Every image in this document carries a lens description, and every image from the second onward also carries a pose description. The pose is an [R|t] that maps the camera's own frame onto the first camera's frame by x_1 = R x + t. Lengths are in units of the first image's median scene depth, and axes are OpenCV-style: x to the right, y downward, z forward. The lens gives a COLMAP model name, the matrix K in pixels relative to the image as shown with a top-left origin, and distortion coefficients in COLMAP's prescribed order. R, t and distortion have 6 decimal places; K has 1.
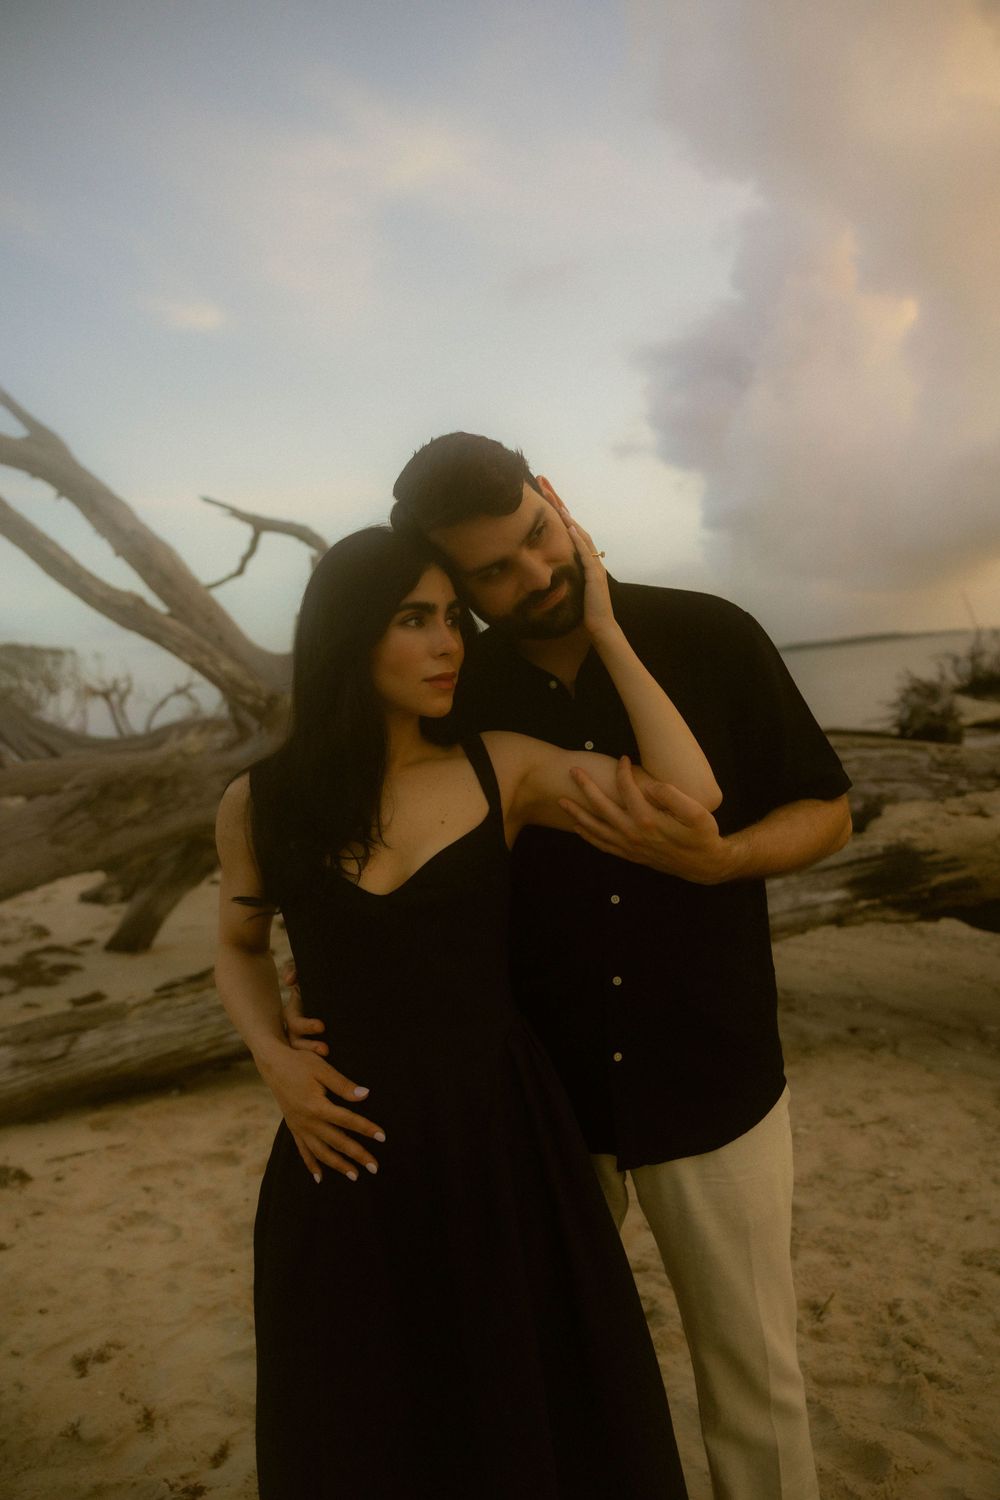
lens RADIAL K [[1024.6, 0, 500.0], [0, 1024.6, 750.0], [0, 0, 1]] dist [0.005900, 0.008396]
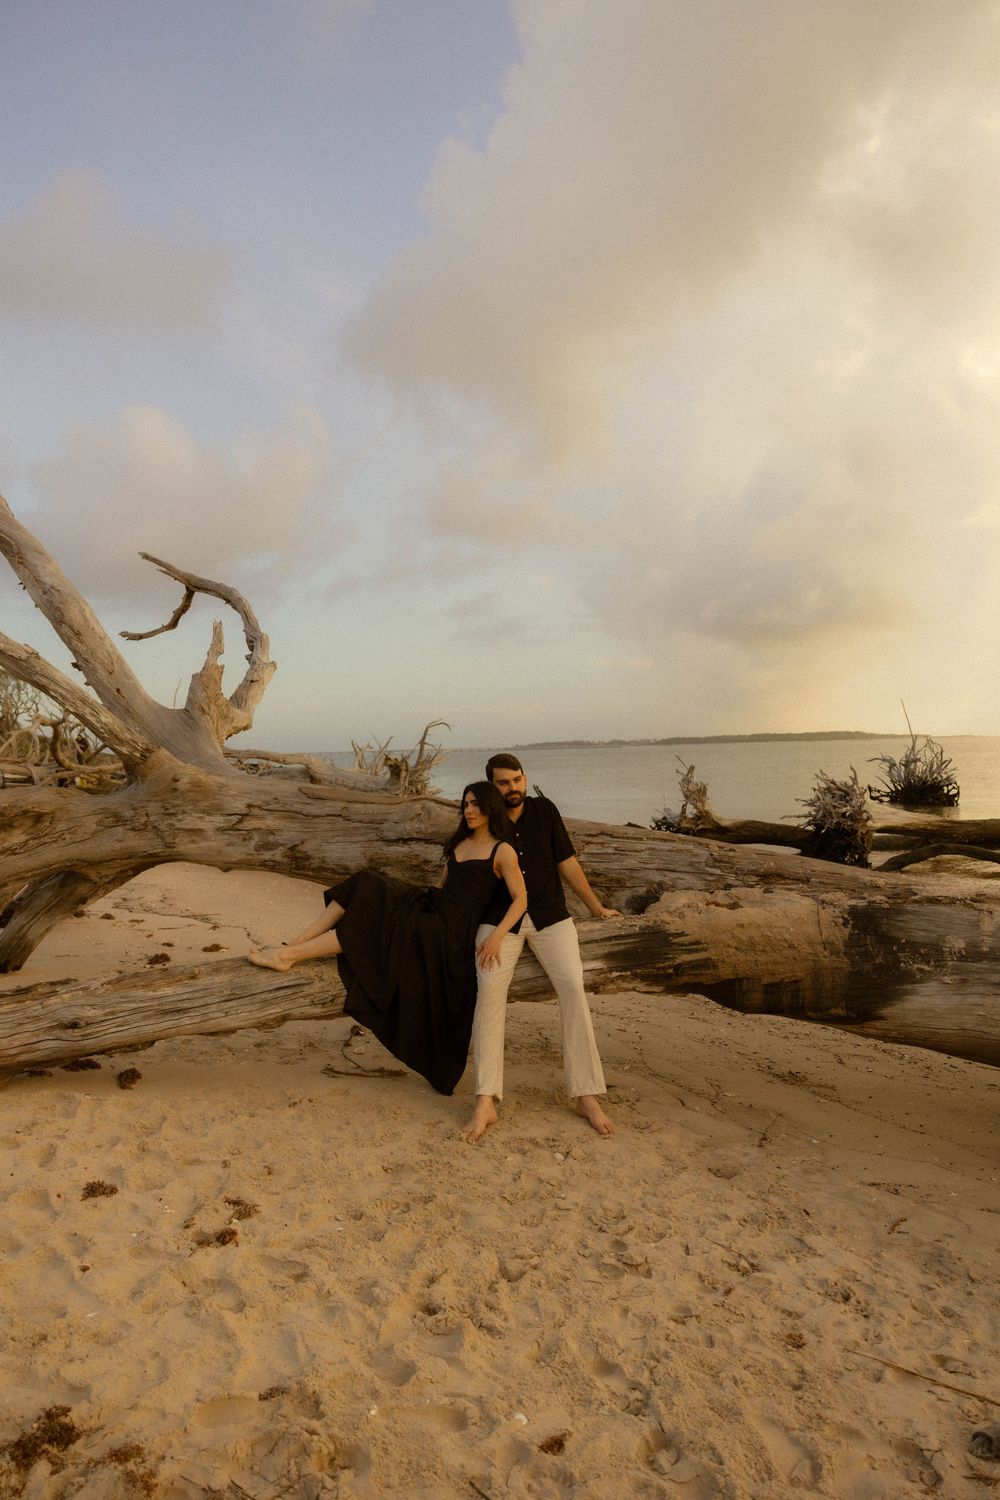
lens RADIAL K [[1024.6, 0, 500.0], [0, 1024.6, 750.0], [0, 0, 1]] dist [0.005900, 0.008396]
pose [[0.995611, 0.088408, 0.030706, 0.141684], [-0.086290, 0.994178, -0.064527, -0.013803], [-0.036232, 0.061595, 0.997443, -0.143820]]
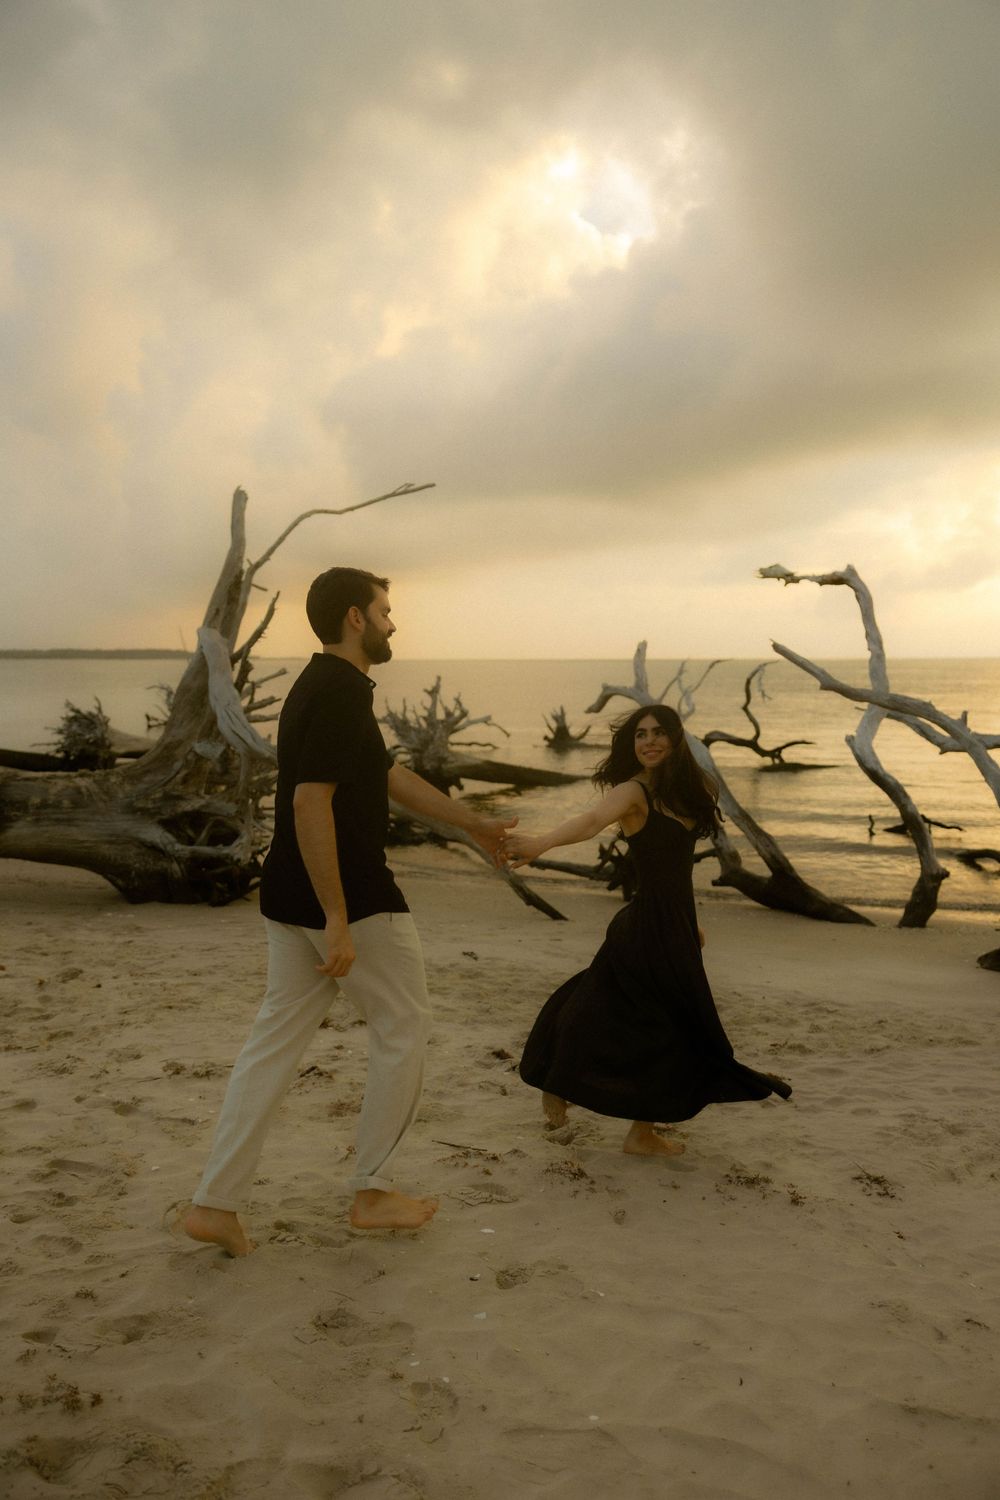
lens RADIAL K [[1223.9, 0, 500.0], [0, 1223.9, 750.0], [0, 0, 1]] dist [-0.002458, -0.000501]
pose [[0.806794, 0.070444, 0.586618, 0.002386], [-0.055502, 0.997513, -0.043453, 0.027056], [-0.588220, 0.002499, 0.808697, -1.411178]]
